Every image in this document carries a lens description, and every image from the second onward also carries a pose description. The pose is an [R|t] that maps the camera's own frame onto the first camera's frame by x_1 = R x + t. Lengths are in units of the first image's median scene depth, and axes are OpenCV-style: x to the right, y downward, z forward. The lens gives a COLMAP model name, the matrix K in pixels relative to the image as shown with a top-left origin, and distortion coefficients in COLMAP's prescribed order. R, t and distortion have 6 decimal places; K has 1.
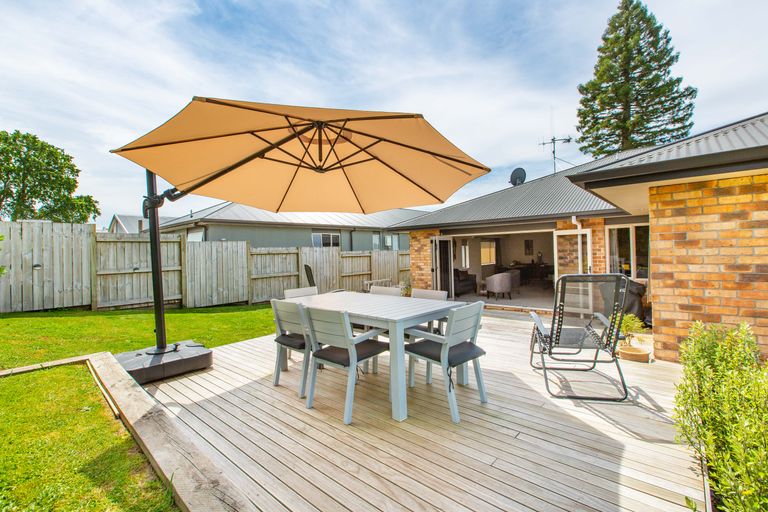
lens RADIAL K [[345.6, 0, 384.5], [0, 345.6, 252.9], [0, 0, 1]] dist [0.001196, 0.000279]
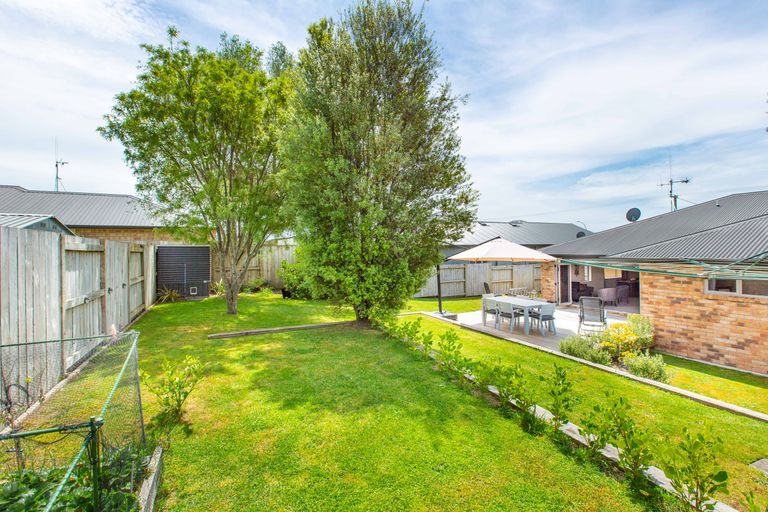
lens RADIAL K [[345.6, 0, 384.5], [0, 345.6, 252.9], [0, 0, 1]] dist [0.001196, 0.000279]
pose [[0.929546, 0.017695, -0.368281, -0.014371], [-0.013021, 0.999800, 0.015174, -0.289778], [0.368476, -0.009309, 0.929591, -2.082158]]
